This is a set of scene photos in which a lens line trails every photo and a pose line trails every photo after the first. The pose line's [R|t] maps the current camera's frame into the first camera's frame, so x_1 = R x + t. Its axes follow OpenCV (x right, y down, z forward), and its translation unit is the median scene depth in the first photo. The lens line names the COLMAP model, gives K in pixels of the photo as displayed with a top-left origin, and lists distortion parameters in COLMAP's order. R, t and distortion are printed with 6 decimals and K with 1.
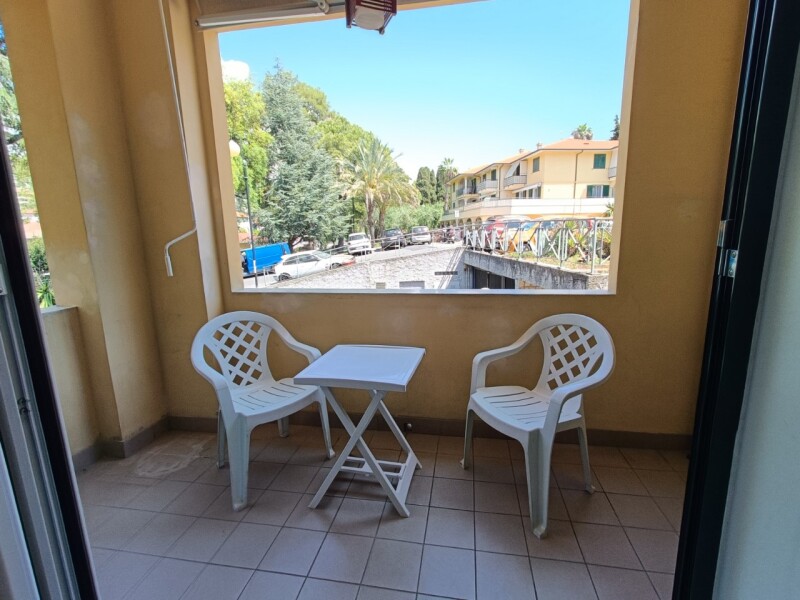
lens RADIAL K [[357.4, 0, 414.4], [0, 357.4, 293.9], [0, 0, 1]] dist [0.003126, 0.000034]
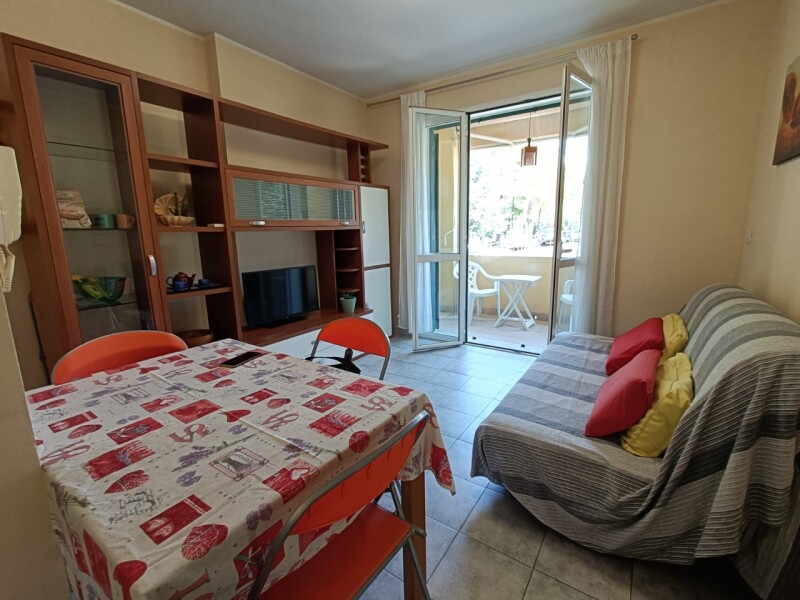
lens RADIAL K [[357.4, 0, 415.3], [0, 357.4, 295.8], [0, 0, 1]] dist [0.003126, 0.000034]
pose [[0.911552, 0.076179, -0.404067, 0.035313], [-0.070497, 0.997092, 0.028946, 0.038766], [0.405097, 0.002100, 0.914271, -0.233915]]
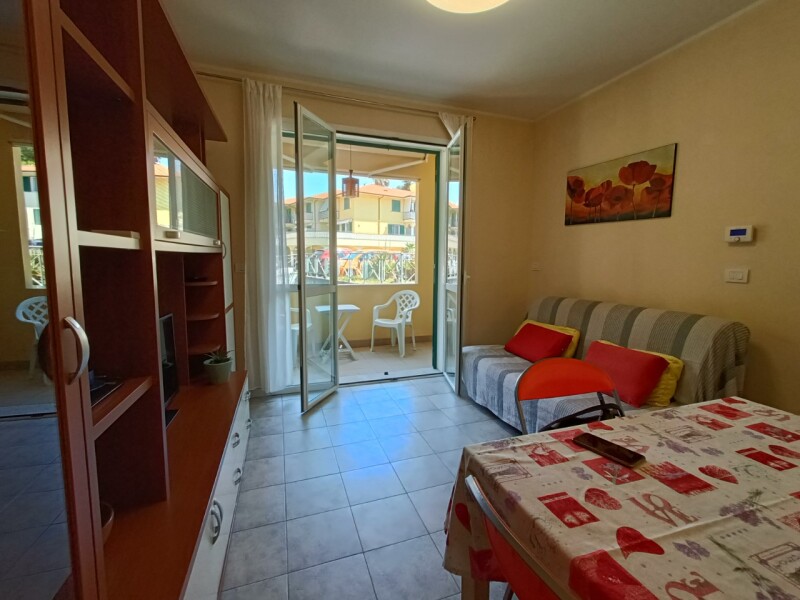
lens RADIAL K [[357.4, 0, 407.5], [0, 357.4, 293.6], [0, 0, 1]] dist [0.003126, 0.000034]
pose [[0.877794, -0.019600, 0.478638, -0.122948], [0.057696, 0.996215, -0.065016, 0.036799], [-0.475552, 0.084686, 0.875602, -0.201196]]
